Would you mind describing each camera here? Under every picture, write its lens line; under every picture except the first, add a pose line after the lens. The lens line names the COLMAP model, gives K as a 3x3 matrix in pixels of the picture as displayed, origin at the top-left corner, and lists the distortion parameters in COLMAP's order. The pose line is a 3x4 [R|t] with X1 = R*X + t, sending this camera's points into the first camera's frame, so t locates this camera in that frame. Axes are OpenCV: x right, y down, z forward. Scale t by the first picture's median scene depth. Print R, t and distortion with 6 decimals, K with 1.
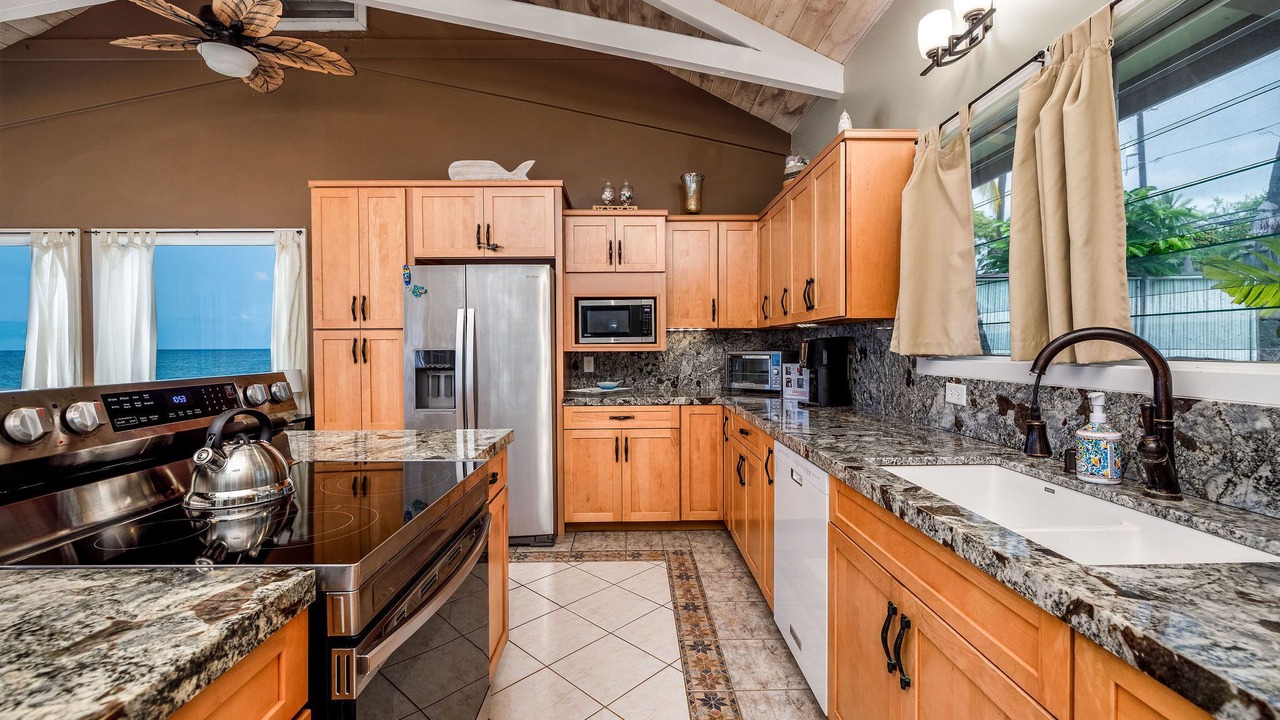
lens RADIAL K [[554.9, 0, 638.3], [0, 554.9, 359.2], [0, 0, 1]] dist [0.001161, 0.000072]
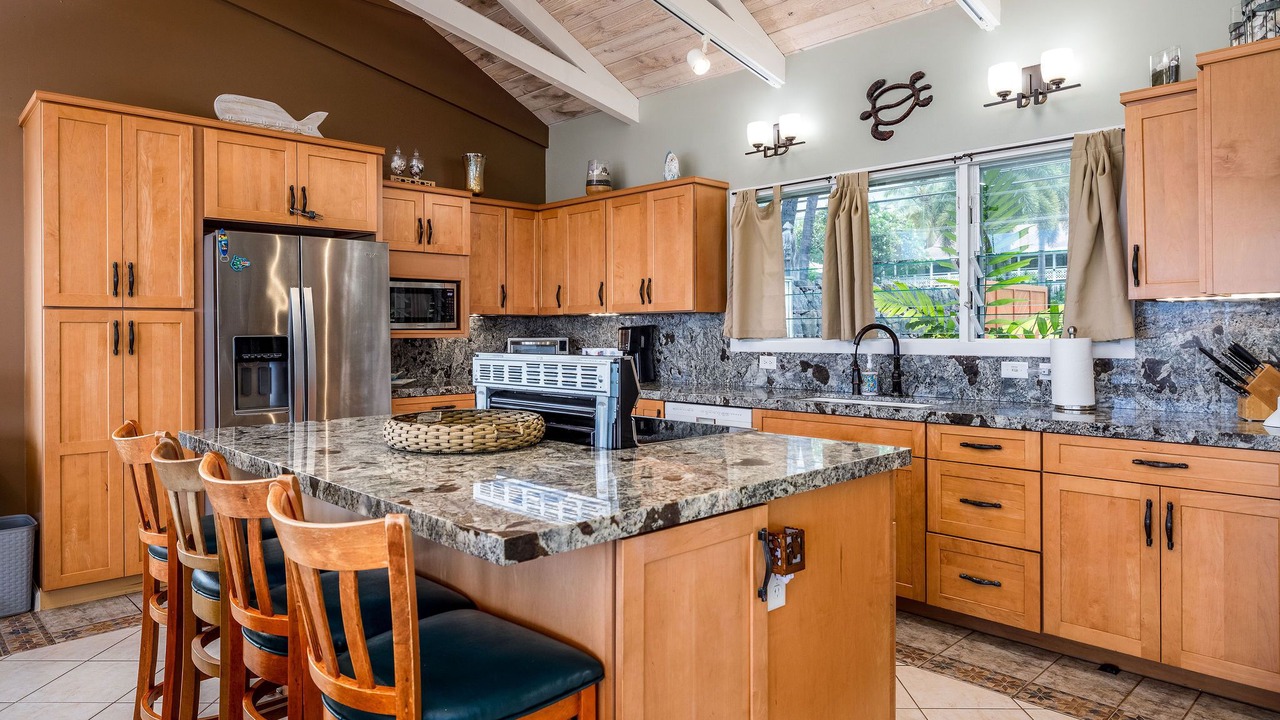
lens RADIAL K [[886.9, 0, 634.9], [0, 886.9, 354.2], [0, 0, 1]] dist [0.007274, 0.000857]
pose [[0.706046, -0.015537, 0.707995, -0.865545], [0.016959, 0.999844, 0.005030, 0.011502], [-0.707962, 0.008455, 0.706199, -0.300089]]
